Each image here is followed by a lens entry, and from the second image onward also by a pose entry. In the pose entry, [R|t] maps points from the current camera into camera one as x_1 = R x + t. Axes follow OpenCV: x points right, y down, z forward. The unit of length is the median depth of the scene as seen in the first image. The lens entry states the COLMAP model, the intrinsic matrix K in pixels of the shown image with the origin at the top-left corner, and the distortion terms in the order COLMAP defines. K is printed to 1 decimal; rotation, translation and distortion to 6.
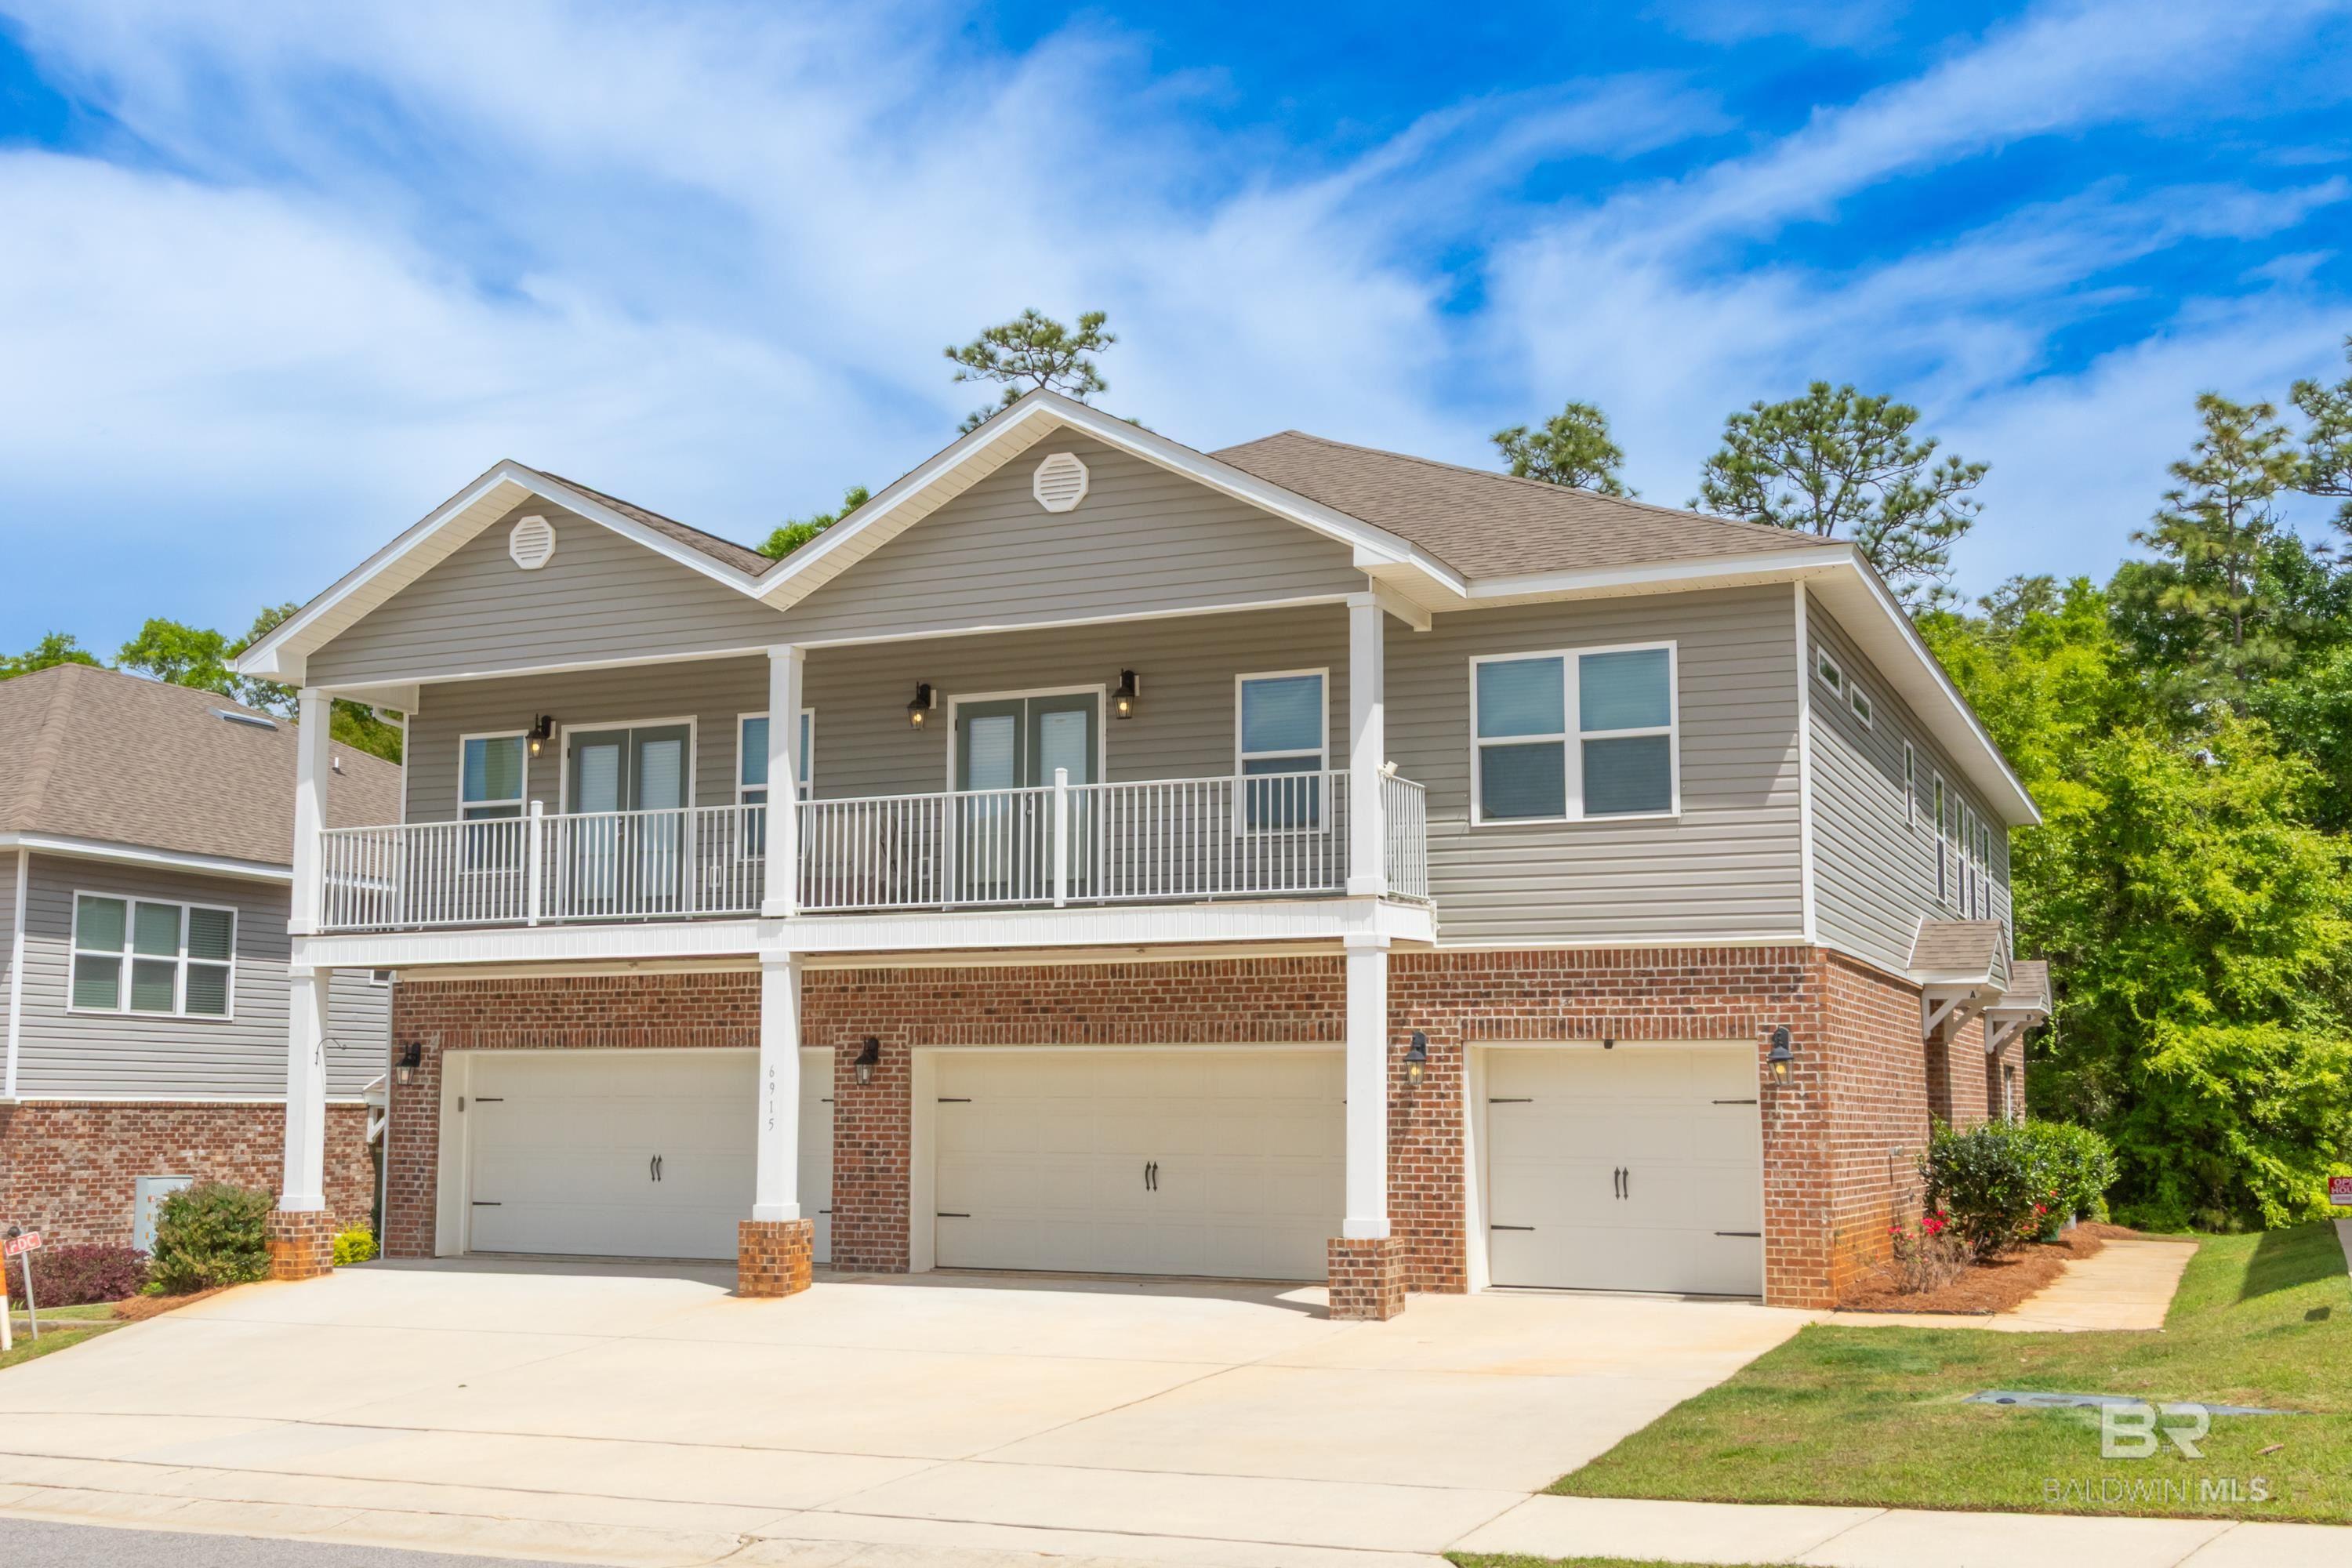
lens RADIAL K [[2342.7, 0, 1131.8], [0, 2342.7, 736.1], [0, 0, 1]] dist [0.008783, 0.000000]
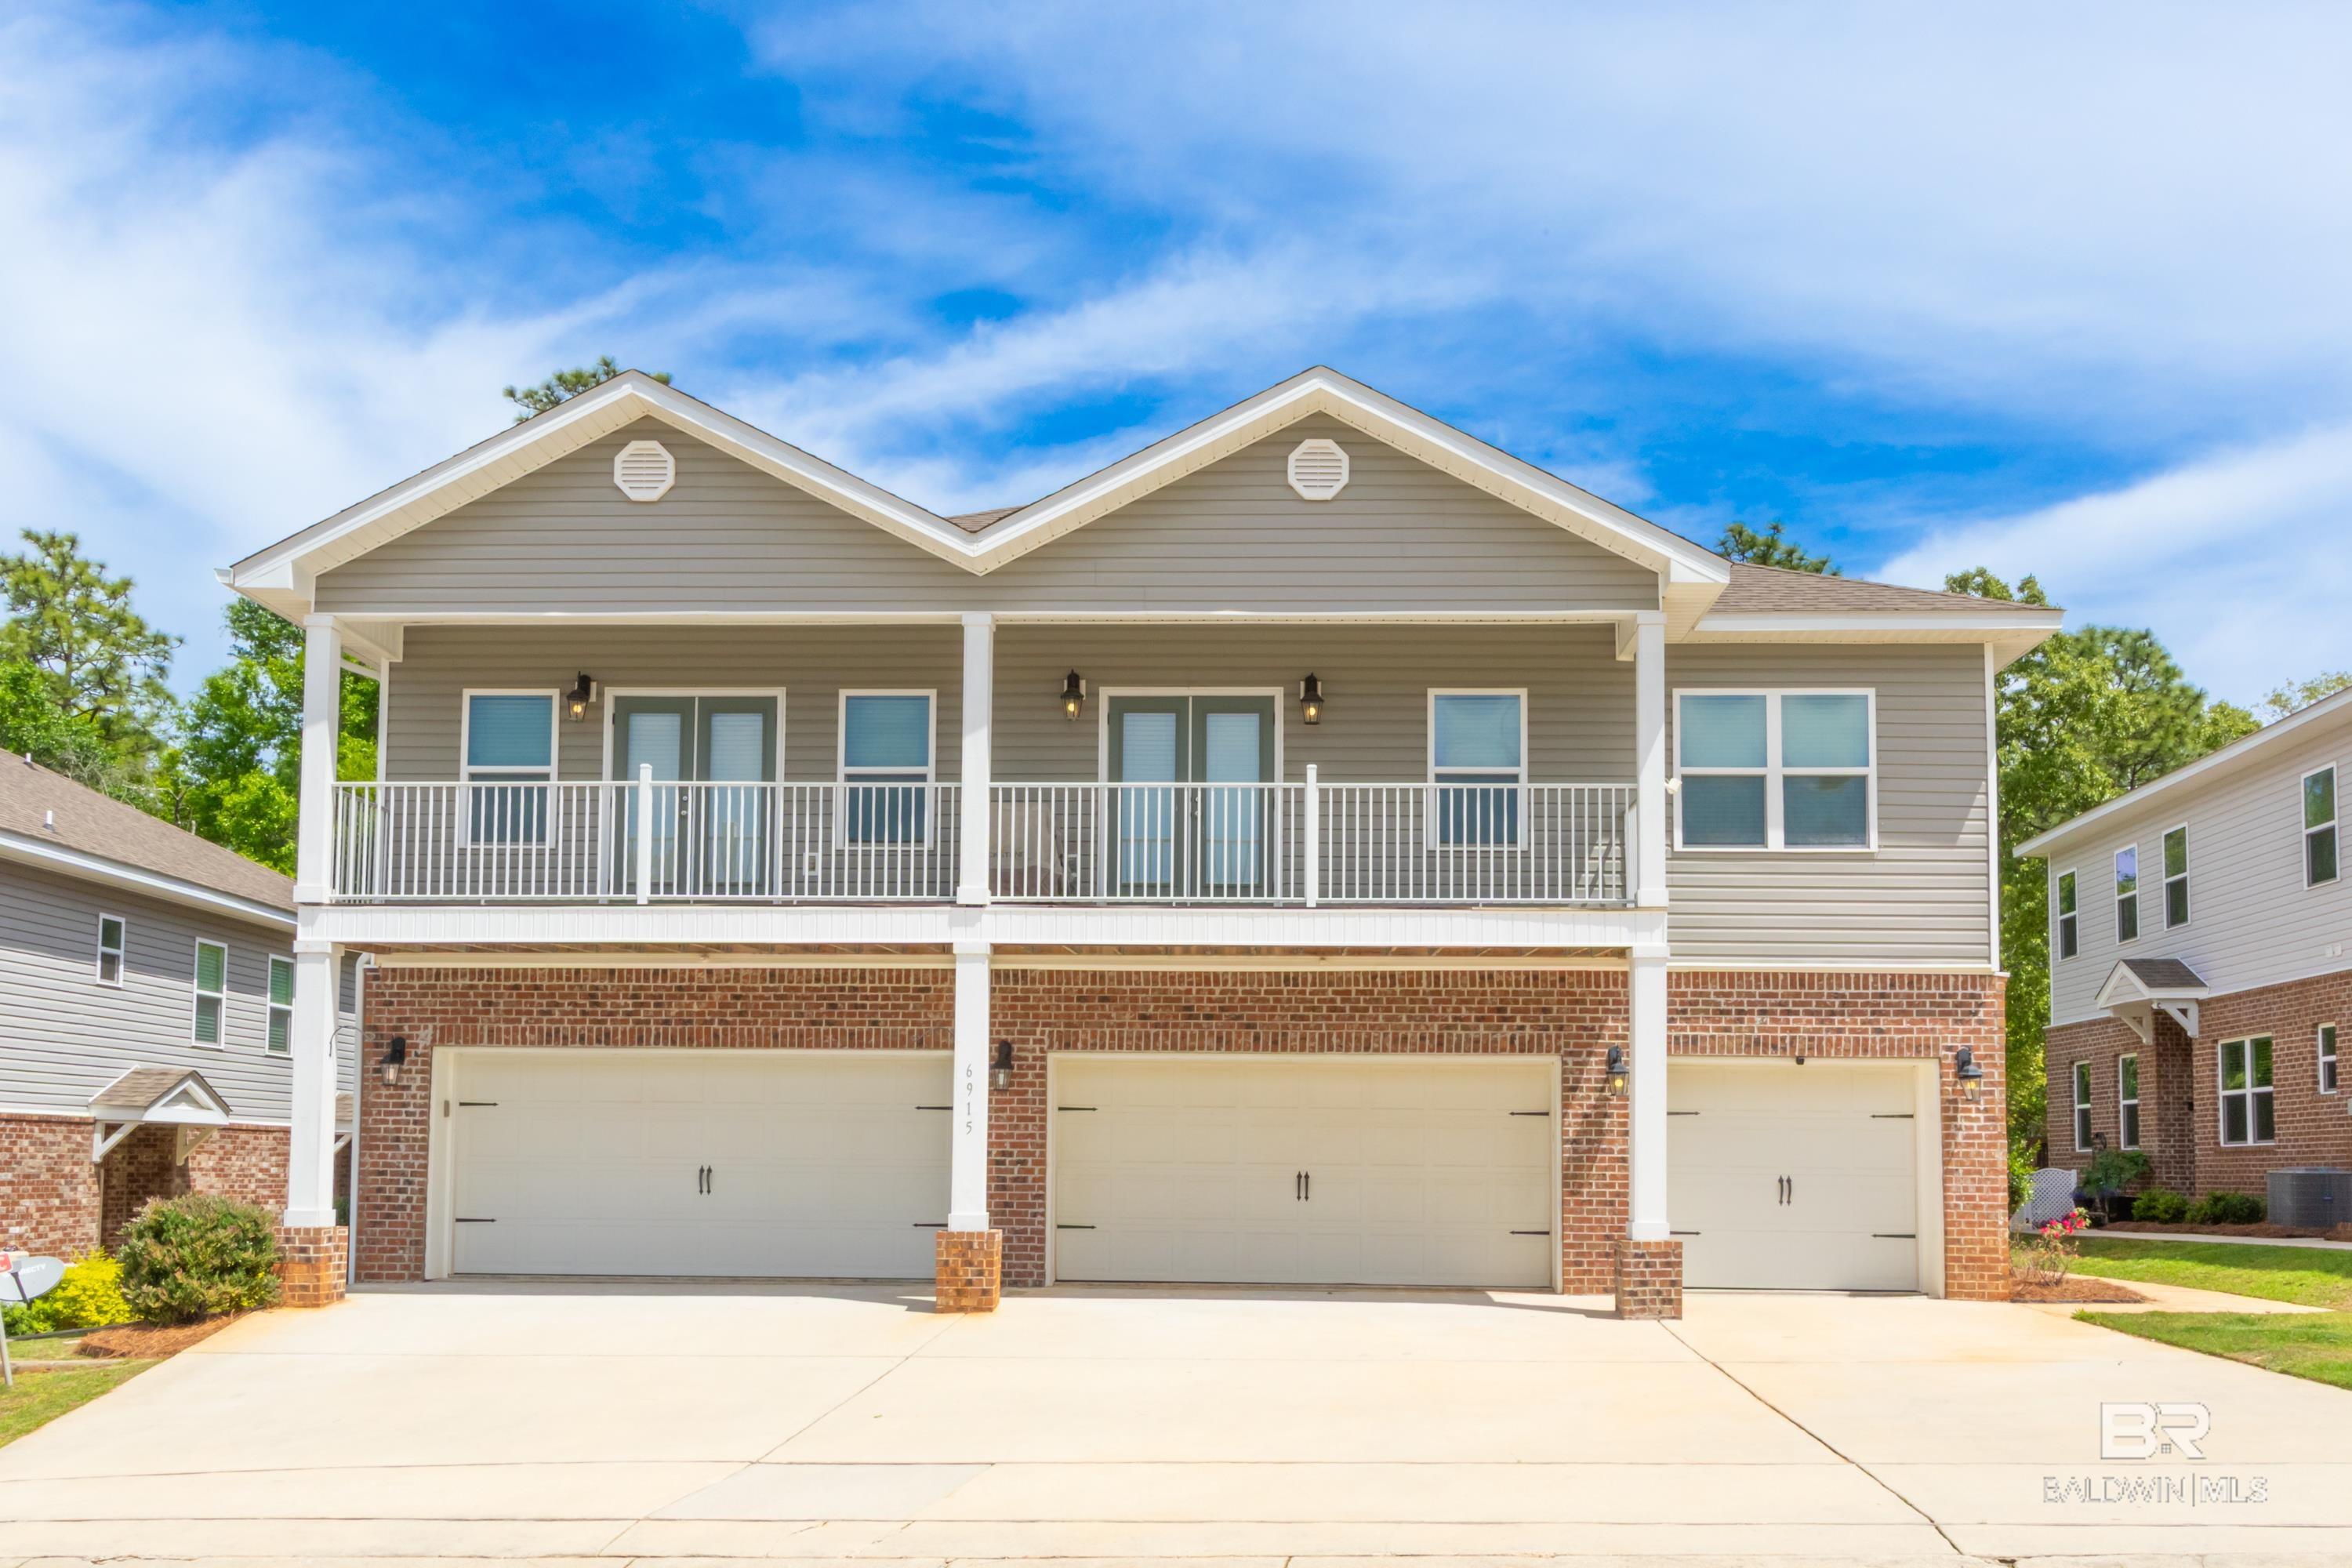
lens RADIAL K [[2051.5, 0, 1180.0], [0, 2051.5, 924.4], [0, 0, 1]] dist [0.007019, -0.003921]
pose [[0.927862, 0.050244, 0.369523, -0.357348], [-0.065433, 0.997445, 0.028678, 0.053731], [-0.367138, -0.050788, 0.928779, 0.208959]]
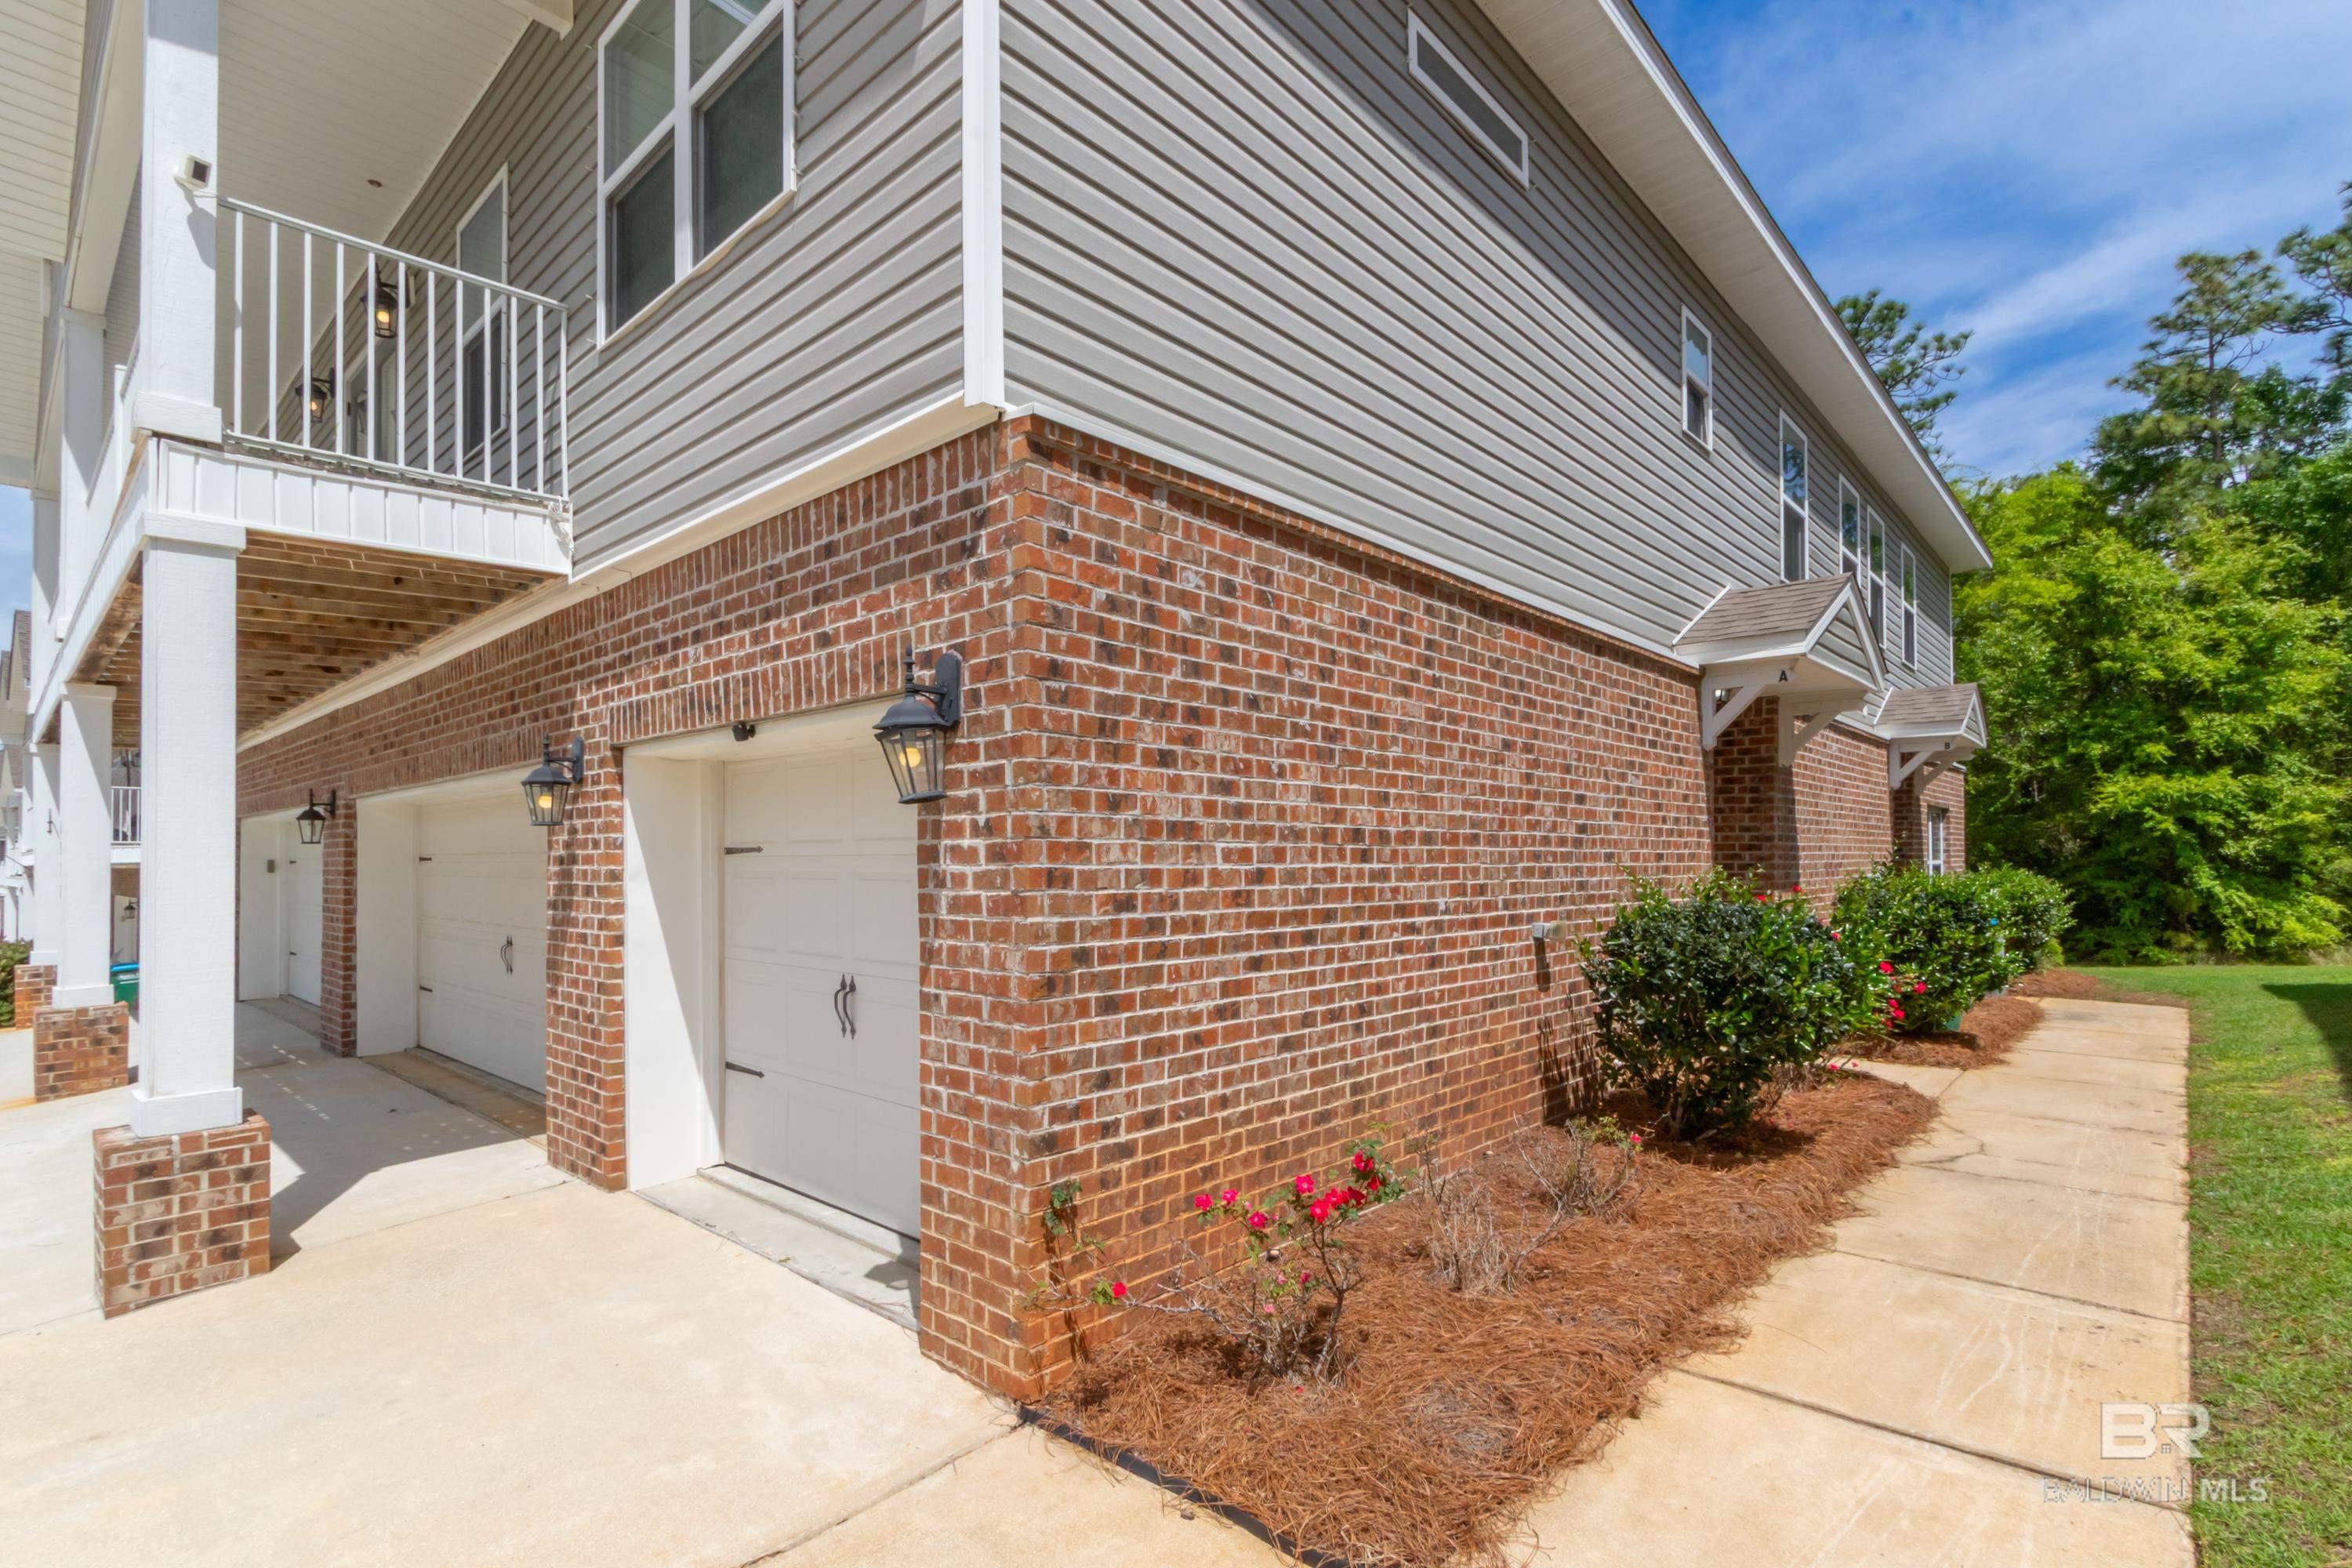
lens RADIAL K [[1096.5, 0, 1166.5], [0, 1096.5, 815.4], [0, 0, 1]] dist [0.000637, -0.000136]
pose [[0.953377, -0.023501, -0.300866, 0.309649], [0.058930, 0.992268, 0.109228, 0.113233], [0.295973, -0.121865, 0.947390, 0.711139]]
